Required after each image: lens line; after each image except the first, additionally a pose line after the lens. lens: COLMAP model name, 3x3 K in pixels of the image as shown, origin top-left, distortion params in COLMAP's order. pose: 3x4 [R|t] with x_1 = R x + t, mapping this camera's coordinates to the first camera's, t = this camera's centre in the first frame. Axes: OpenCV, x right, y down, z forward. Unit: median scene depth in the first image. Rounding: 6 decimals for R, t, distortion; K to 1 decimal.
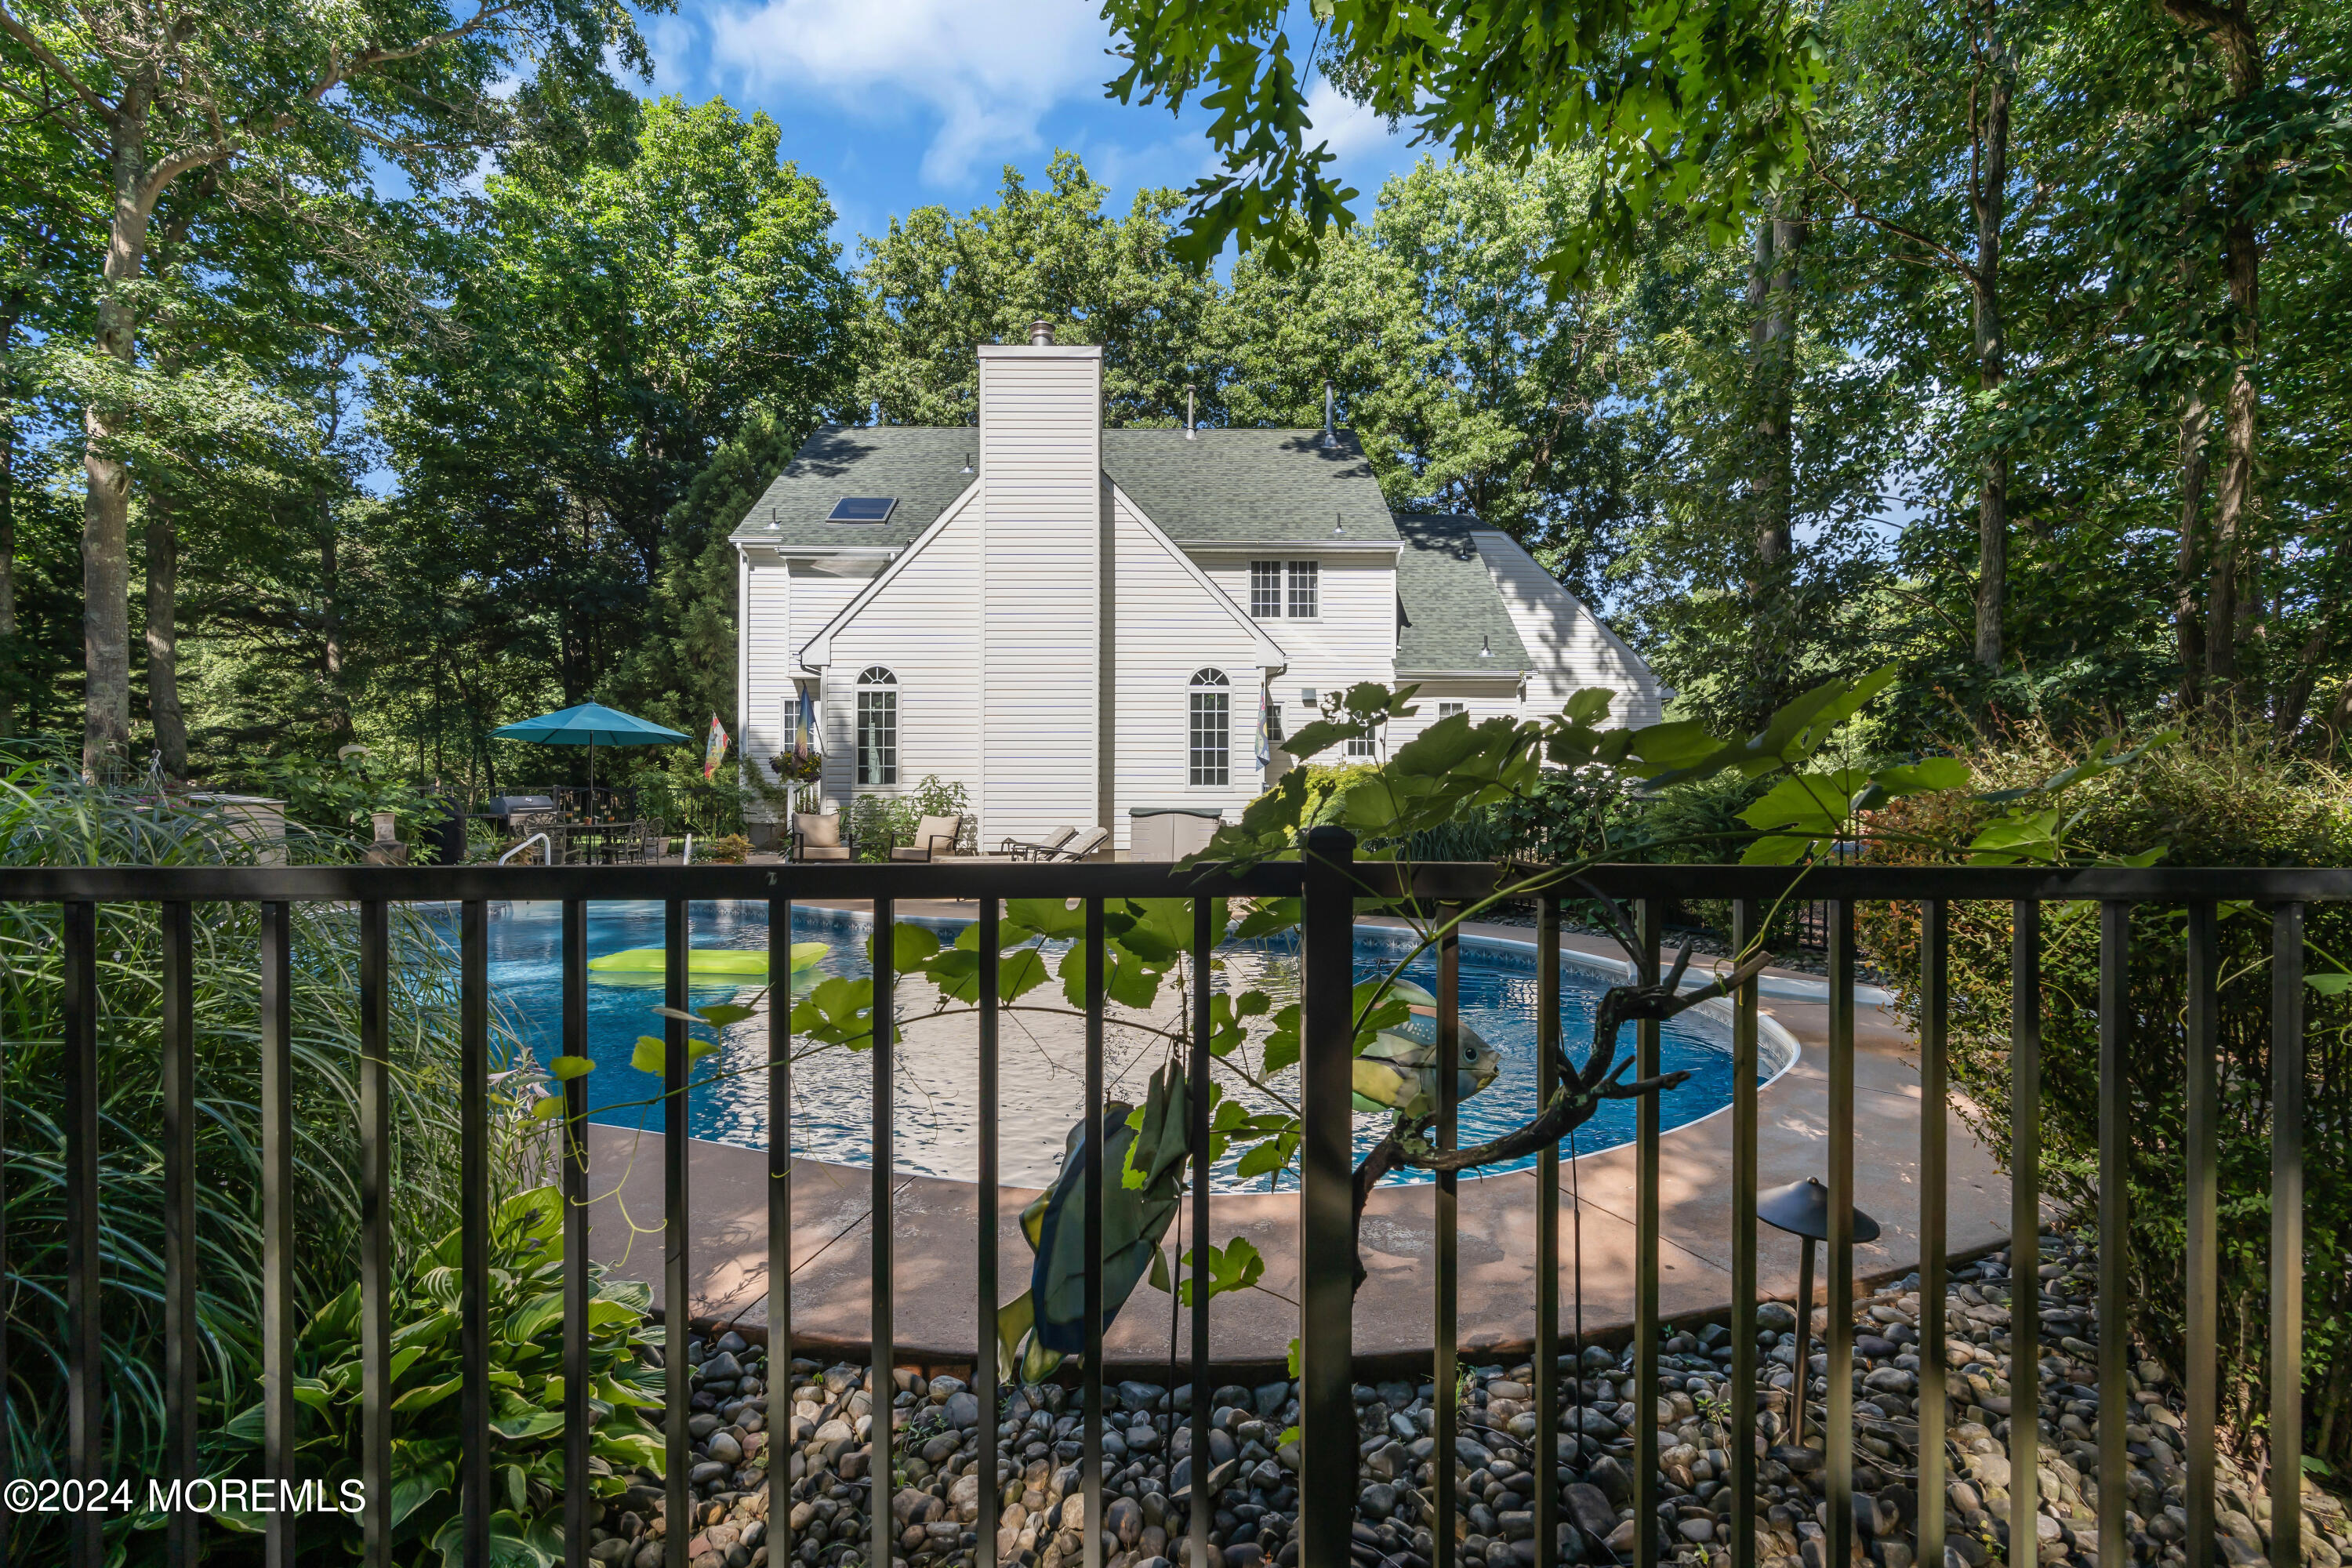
lens RADIAL K [[1046.5, 0, 1181.6], [0, 1046.5, 787.7], [0, 0, 1]] dist [0.000414, -0.000214]
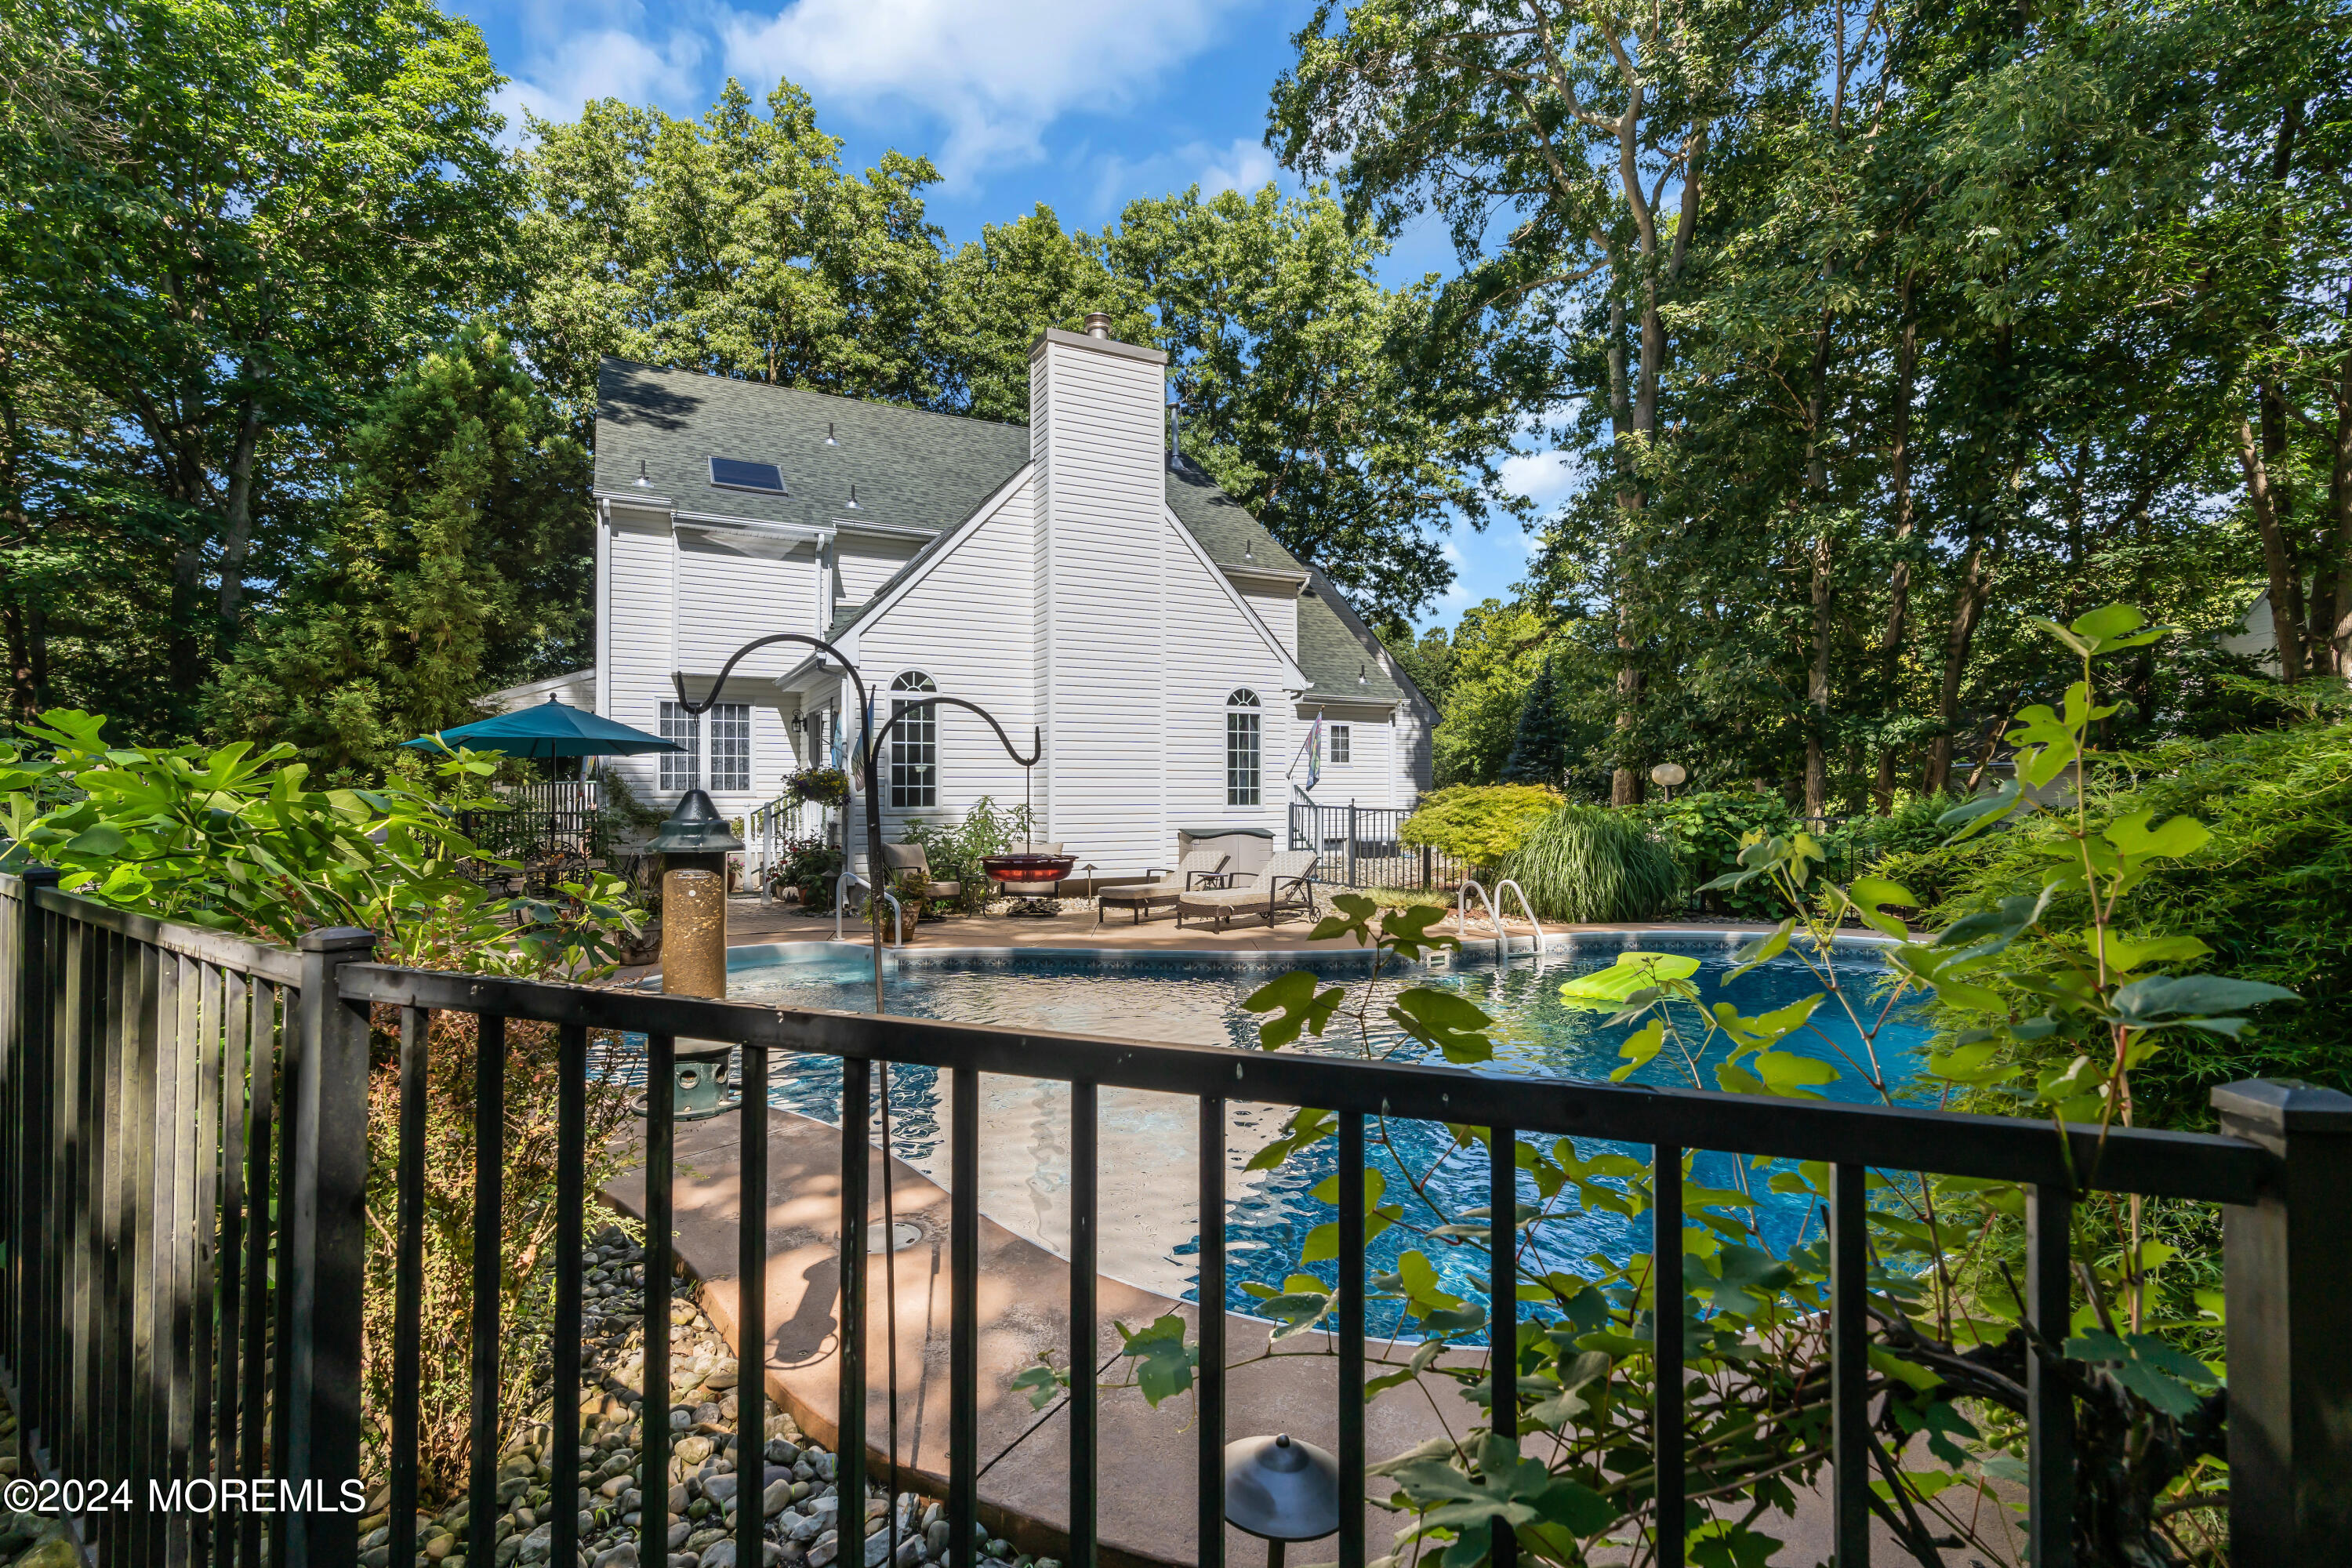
lens RADIAL K [[1090.2, 0, 1176.0], [0, 1090.2, 784.0], [0, 0, 1]] dist [-0.000788, -0.000471]
pose [[0.893011, 0.002712, 0.450027, -0.375240], [0.003692, 0.999904, -0.013352, -0.006876], [-0.450020, 0.013585, 0.892915, 0.072123]]
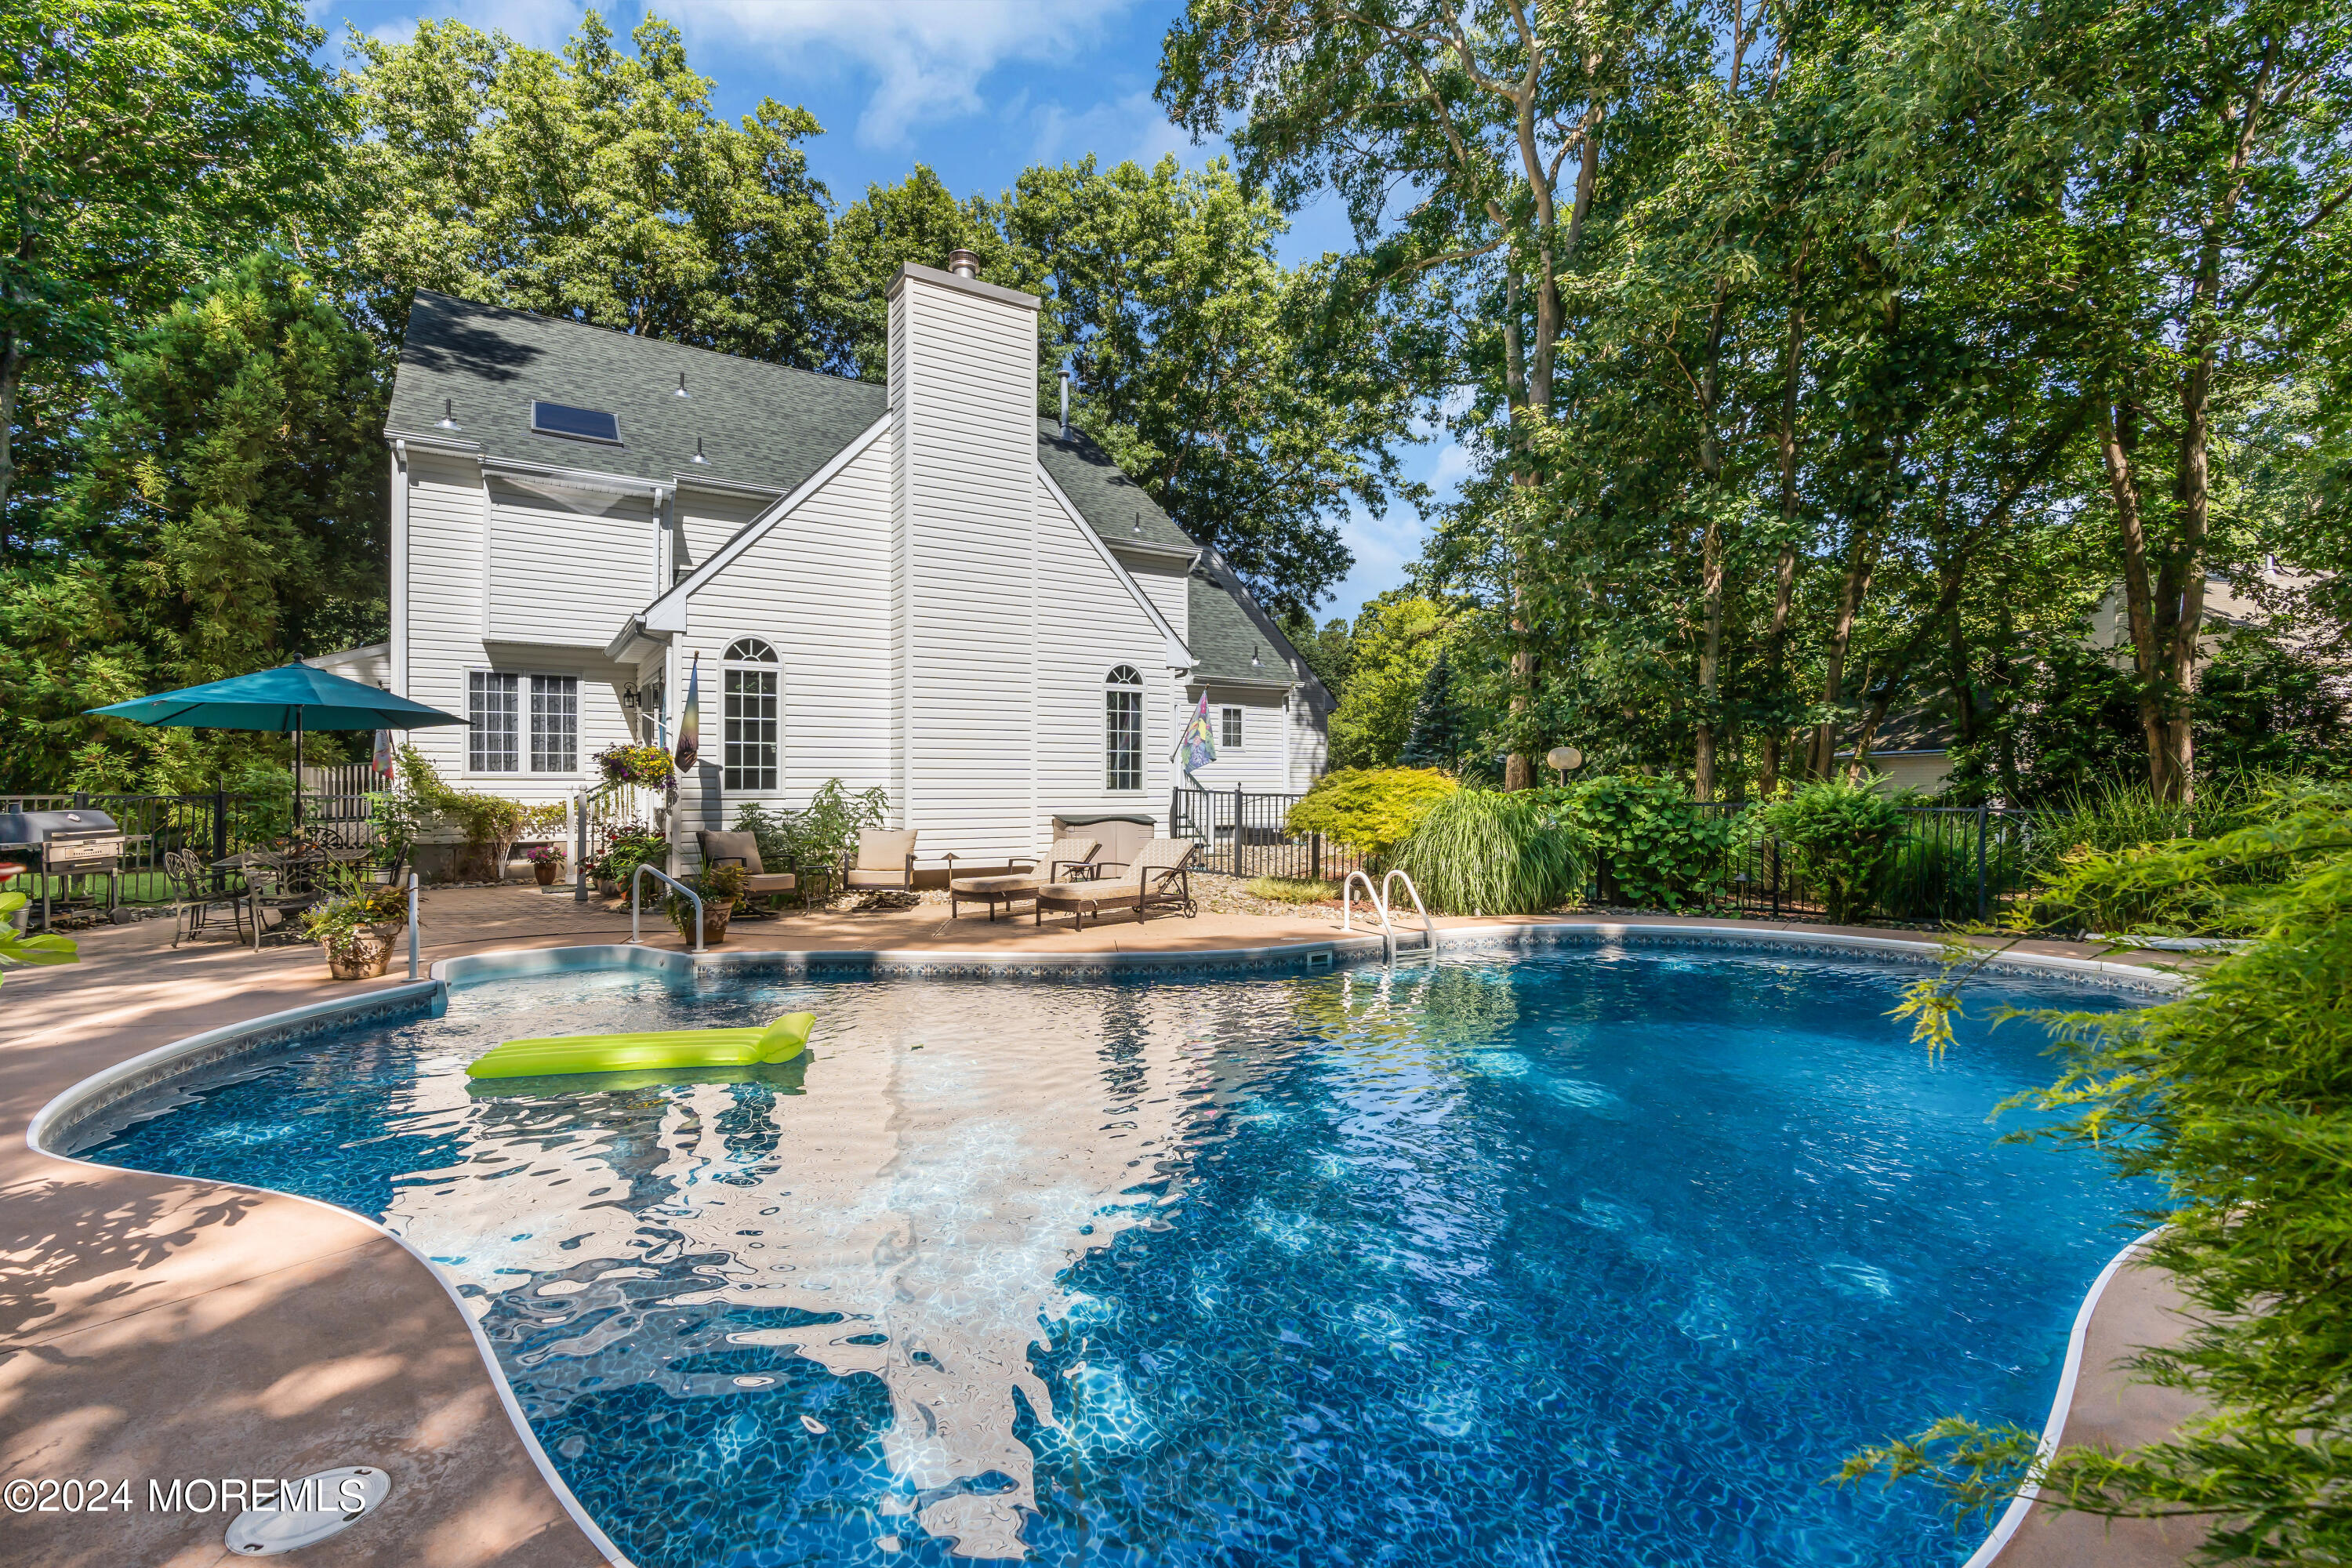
lens RADIAL K [[1065.9, 0, 1173.5], [0, 1065.9, 780.9], [0, 0, 1]] dist [-0.000554, 0.000269]
pose [[0.853575, 0.001886, 0.520967, -0.324731], [0.000668, 0.999989, -0.004715, -0.004421], [-0.520970, 0.004372, 0.853564, 0.120026]]
